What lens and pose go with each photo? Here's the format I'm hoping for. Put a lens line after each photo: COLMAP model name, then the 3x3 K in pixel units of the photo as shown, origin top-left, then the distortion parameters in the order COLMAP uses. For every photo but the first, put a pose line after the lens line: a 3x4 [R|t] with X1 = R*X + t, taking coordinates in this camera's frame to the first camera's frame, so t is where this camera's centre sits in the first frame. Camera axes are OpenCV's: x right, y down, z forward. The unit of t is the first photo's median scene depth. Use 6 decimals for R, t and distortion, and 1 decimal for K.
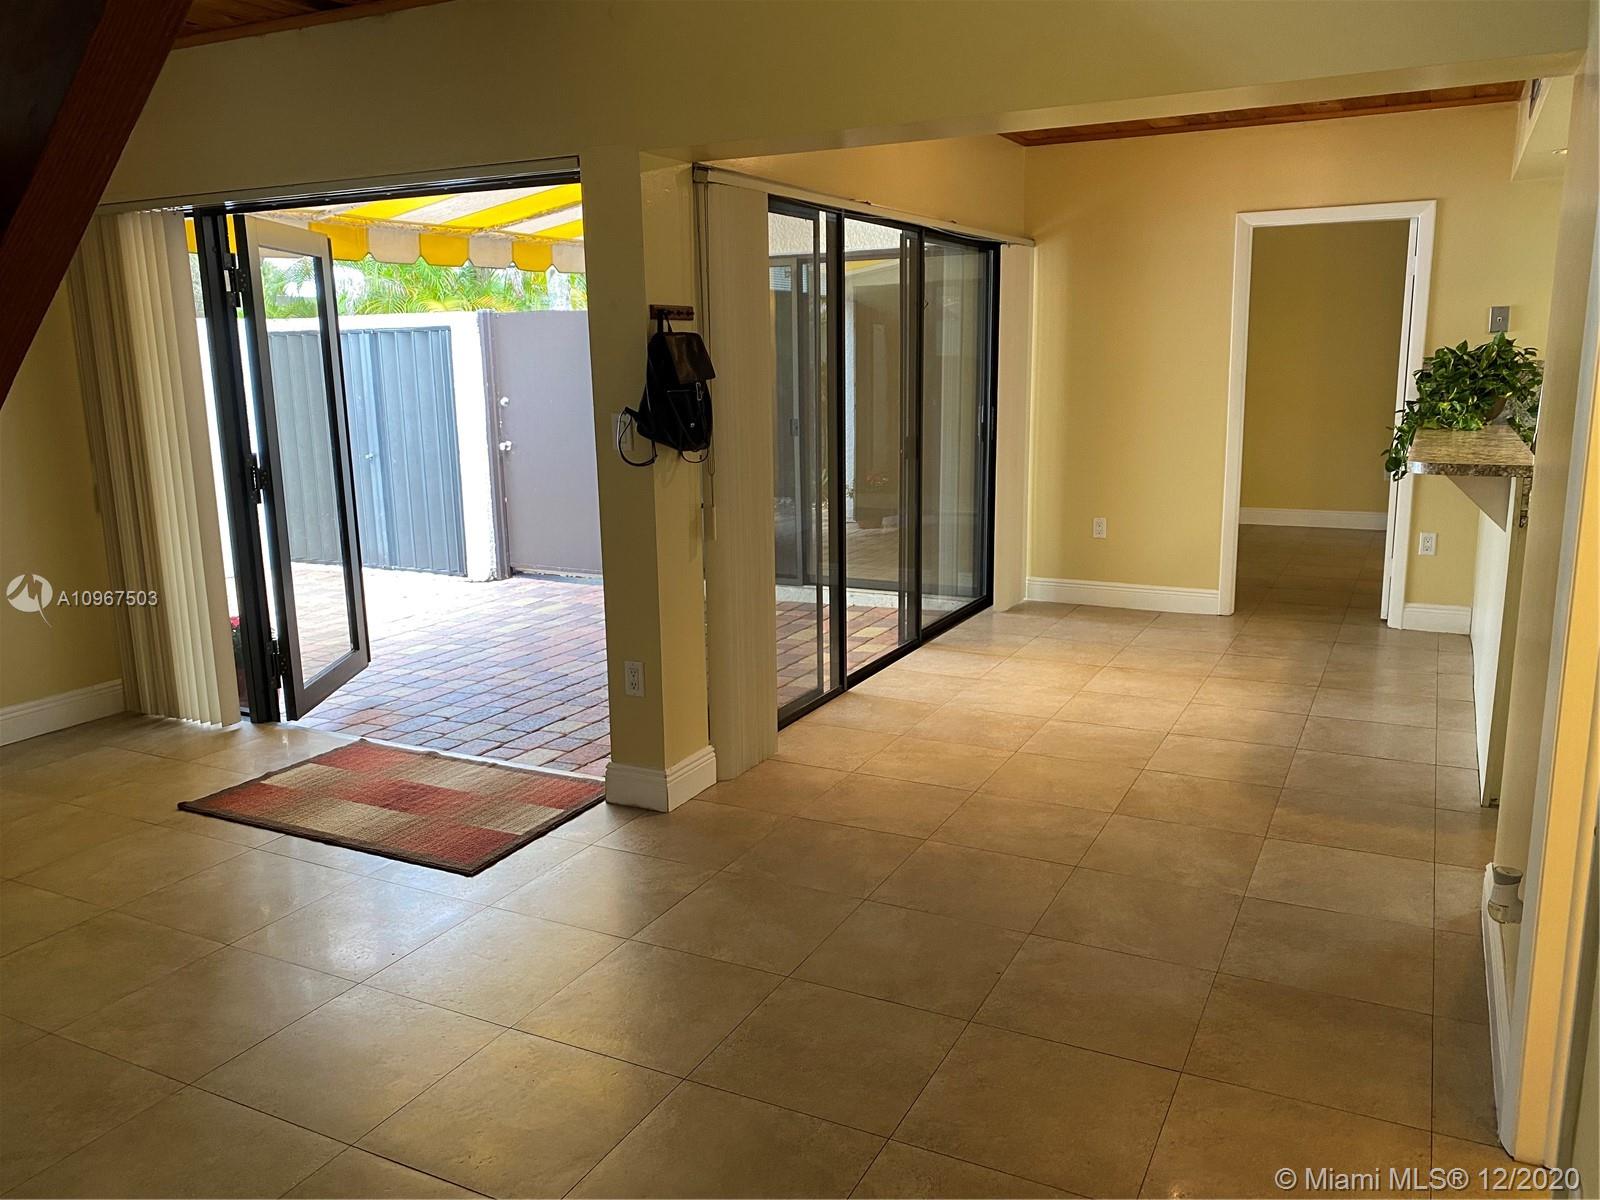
lens RADIAL K [[1236.9, 0, 809.6], [0, 1236.9, 605.7], [0, 0, 1]] dist [0.006818, 0.003175]
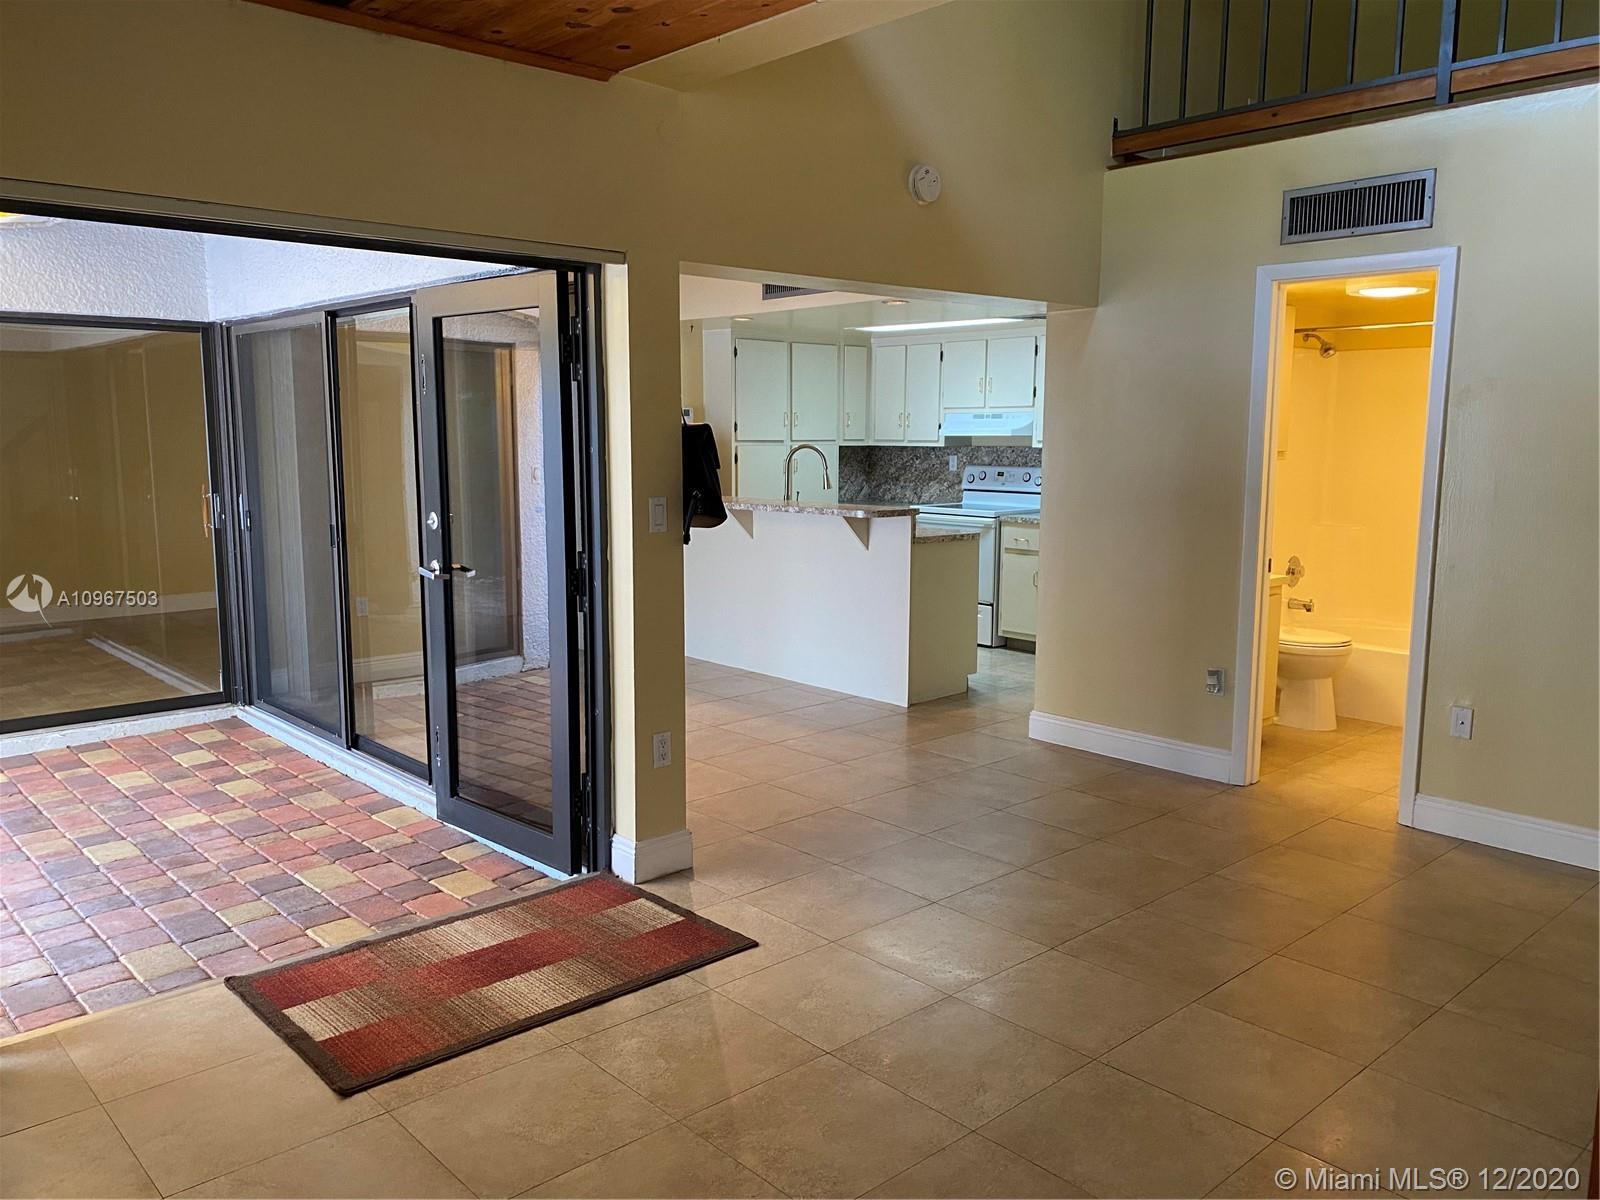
lens RADIAL K [[1236.9, 0, 801.0], [0, 1236.9, 600.9], [0, 0, 1]] dist [0.006818, 0.003175]
pose [[0.356983, -0.120292, 0.926333, -1.056490], [0.182980, 0.981467, 0.056936, -0.103561], [-0.916014, 0.149176, 0.372378, 0.481345]]
